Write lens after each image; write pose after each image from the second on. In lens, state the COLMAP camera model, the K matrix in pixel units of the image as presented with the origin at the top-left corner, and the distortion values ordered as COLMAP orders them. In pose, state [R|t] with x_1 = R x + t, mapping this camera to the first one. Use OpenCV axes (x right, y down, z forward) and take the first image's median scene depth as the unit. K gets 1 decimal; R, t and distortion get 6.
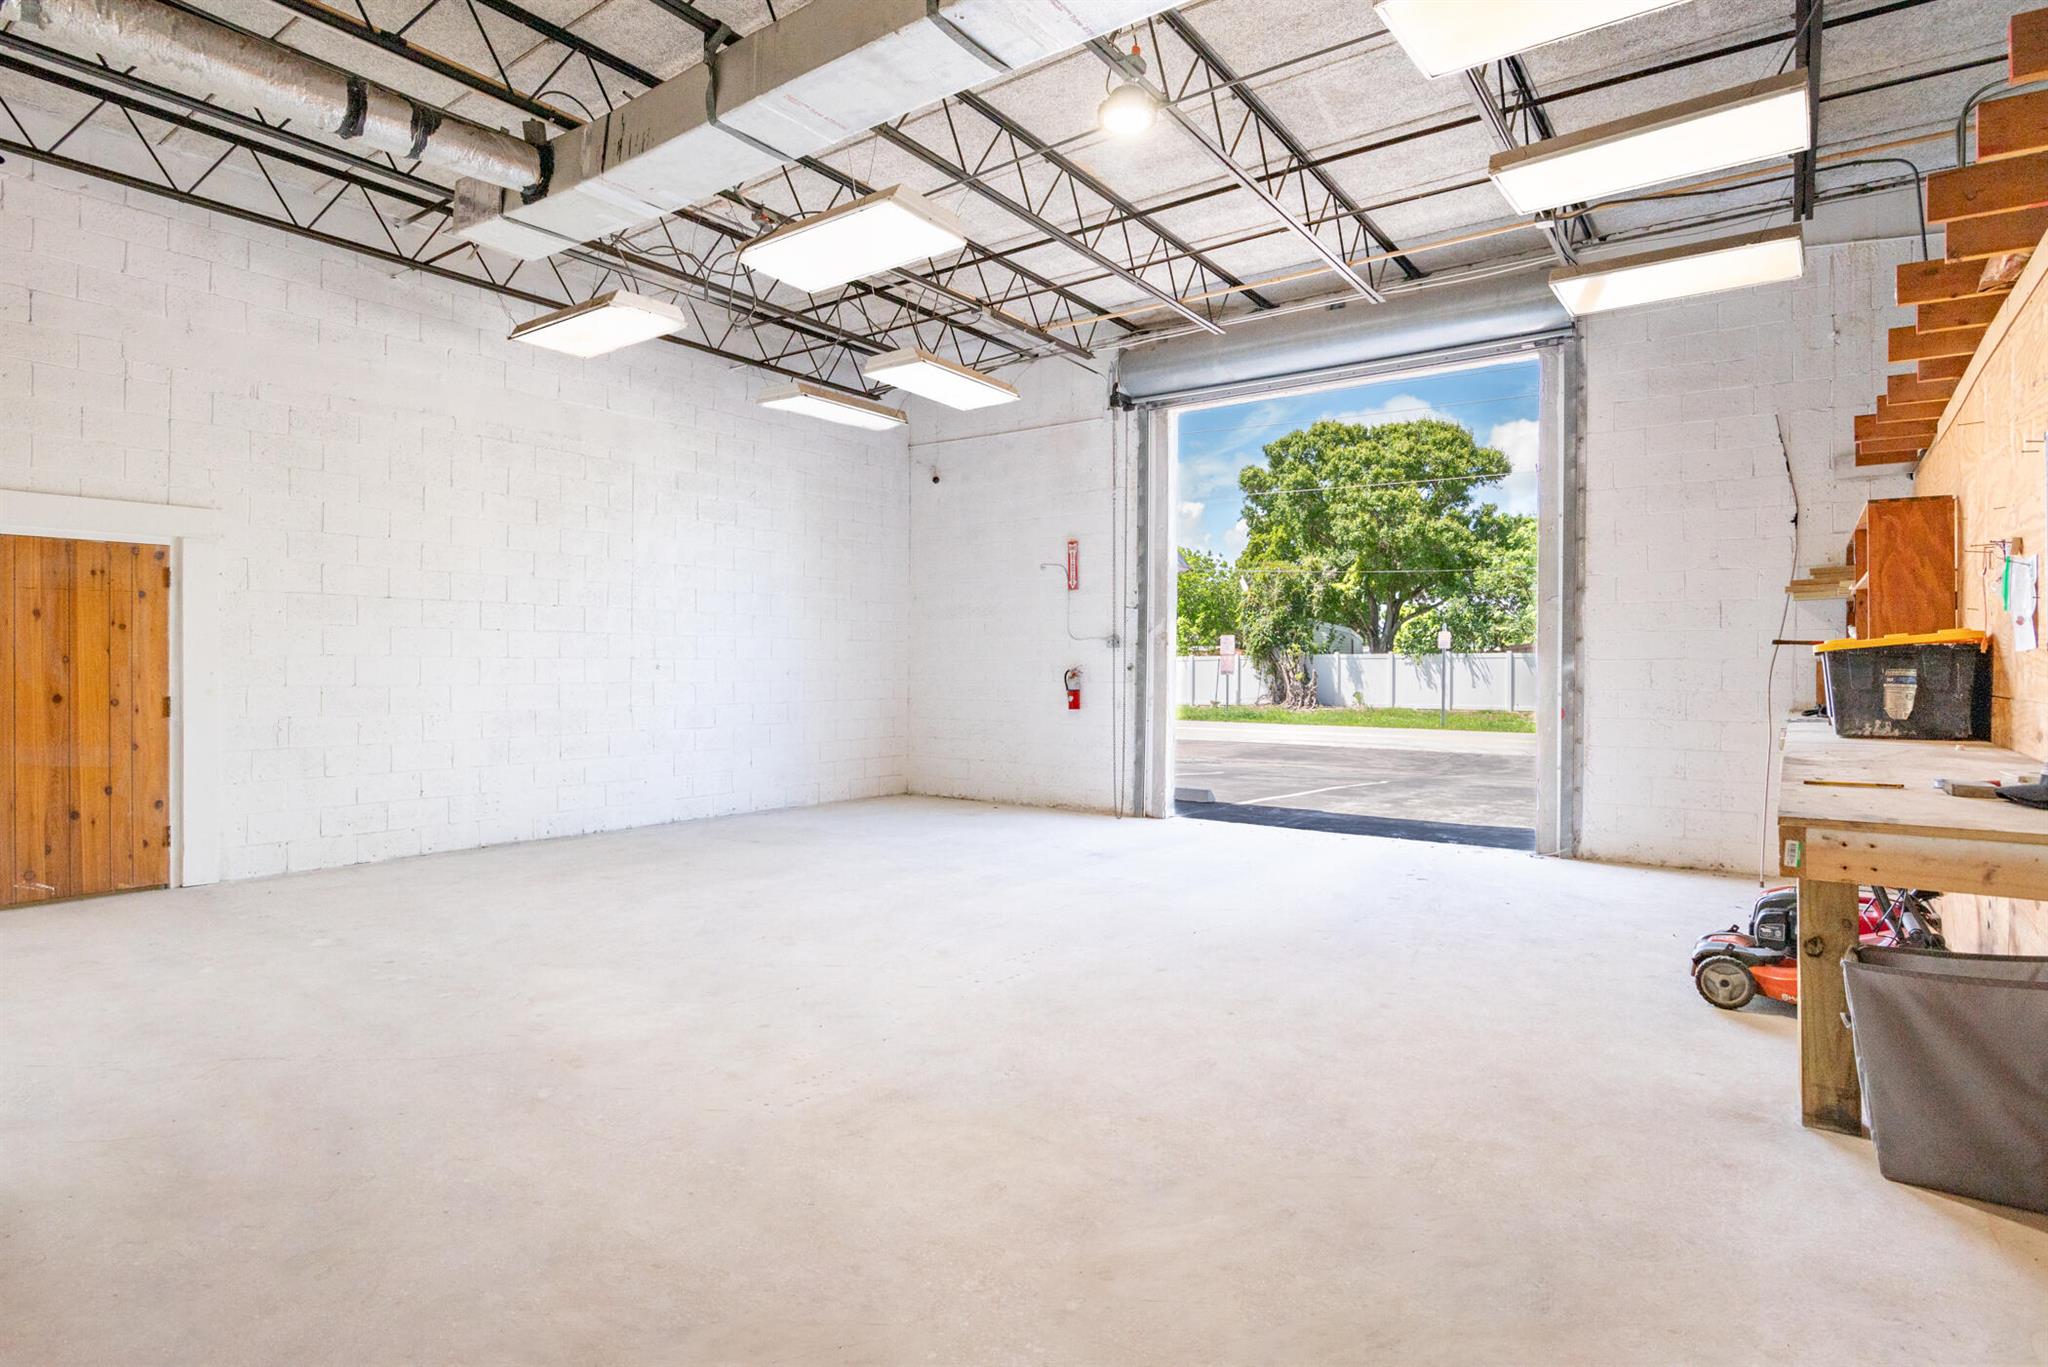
lens RADIAL K [[1040.4, 0, 1013.5], [0, 1040.4, 669.8], [0, 0, 1]] dist [-0.015243, -0.001929]
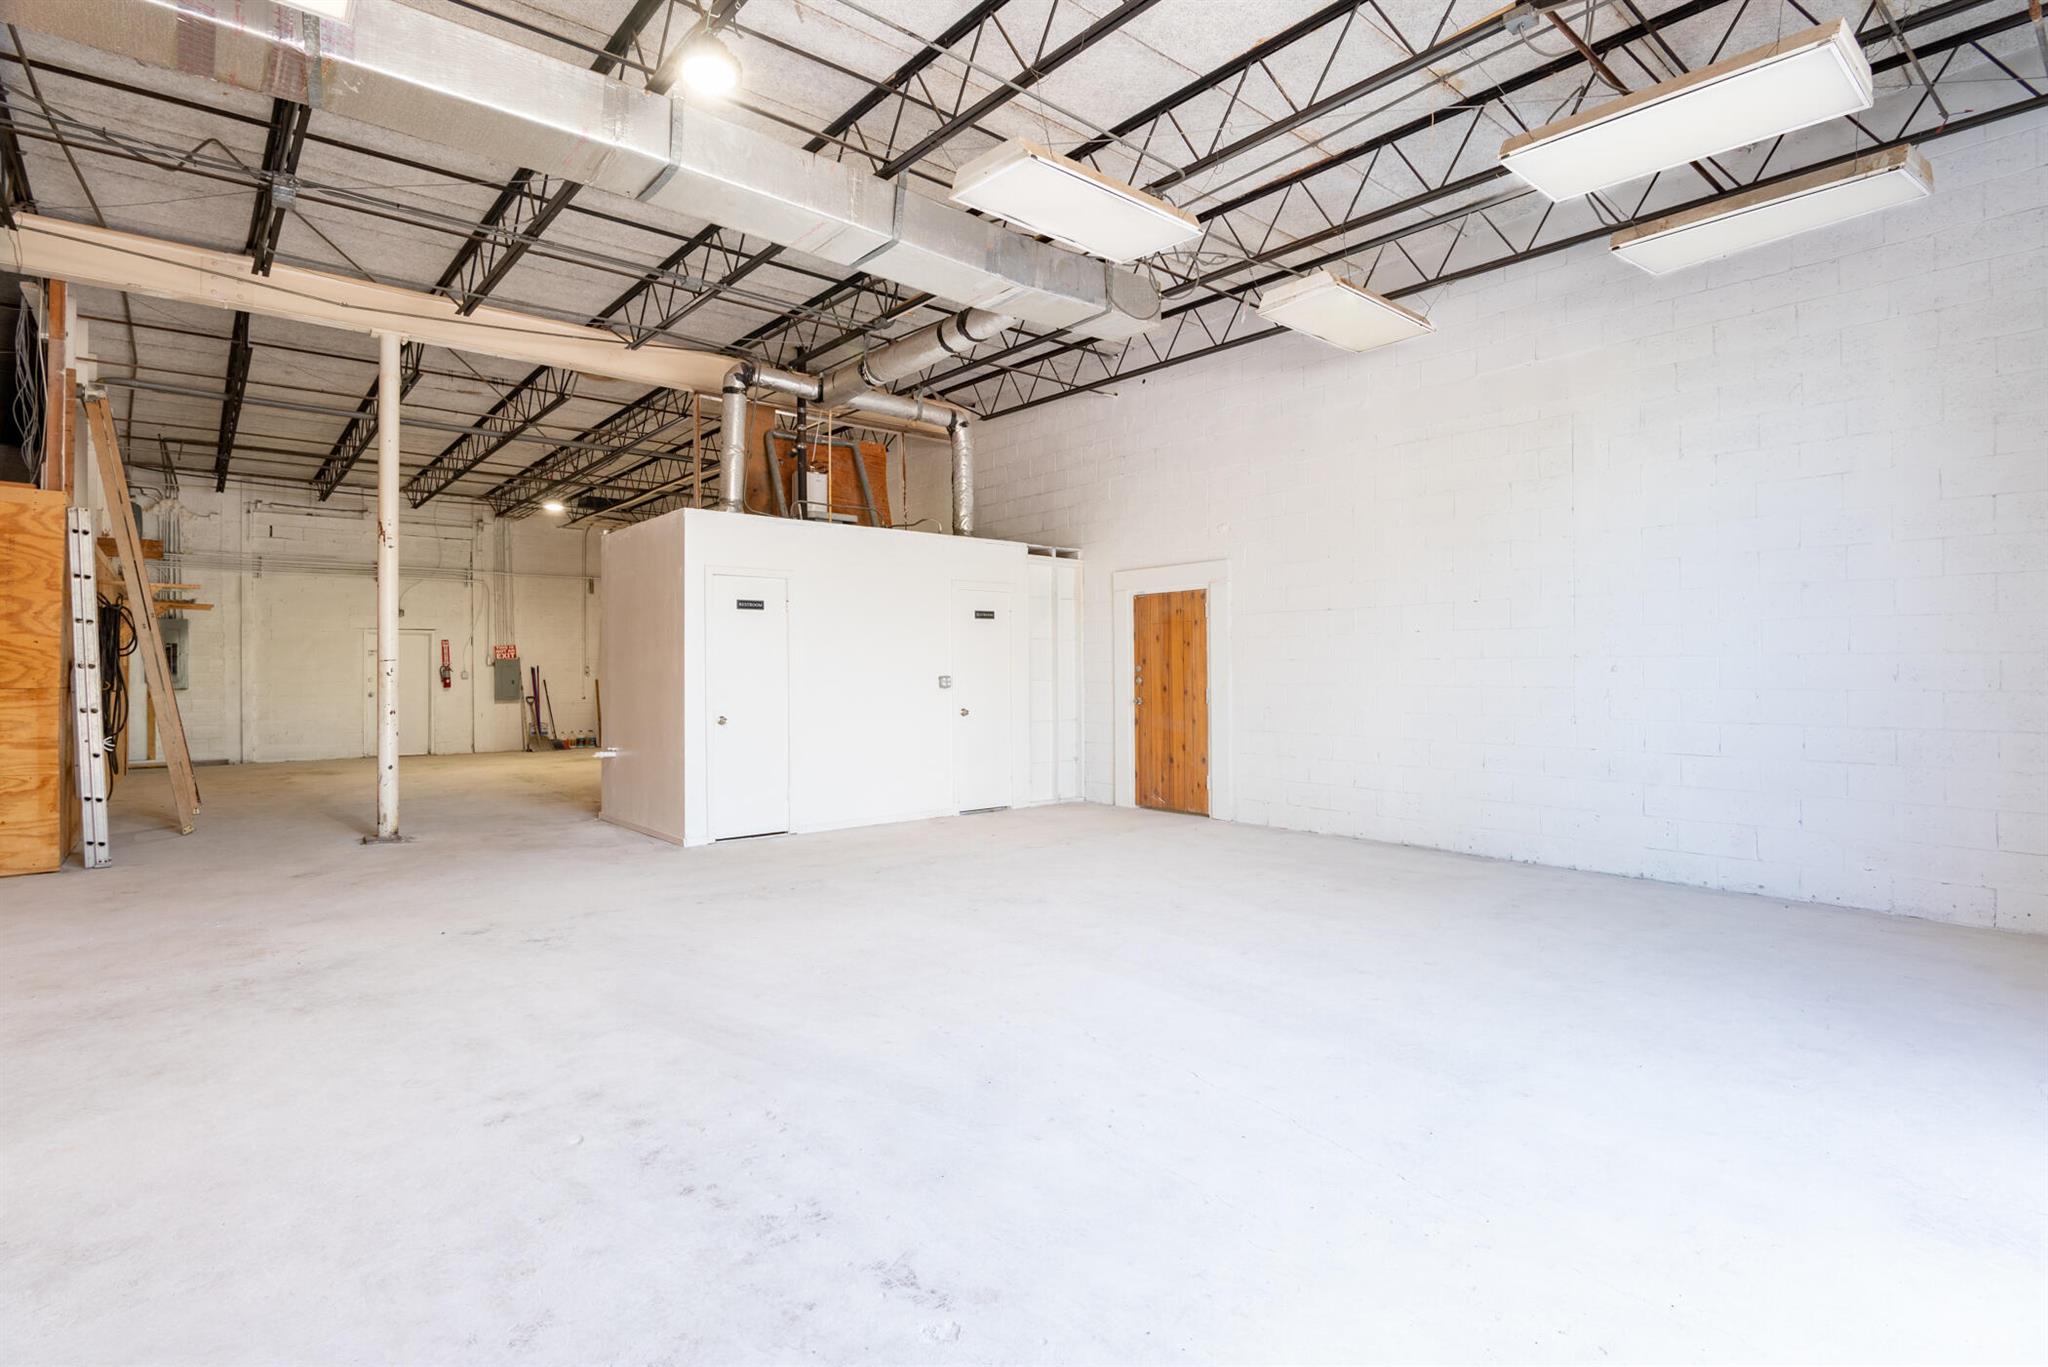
lens RADIAL K [[1040.4, 0, 1012.2], [0, 1040.4, 678.7], [0, 0, 1]] dist [-0.015243, -0.001929]
pose [[-0.224685, 0.008055, -0.974398, 0.733411], [-0.000317, 0.999965, 0.008339, -0.002408], [0.974431, 0.002183, -0.224674, 1.087497]]
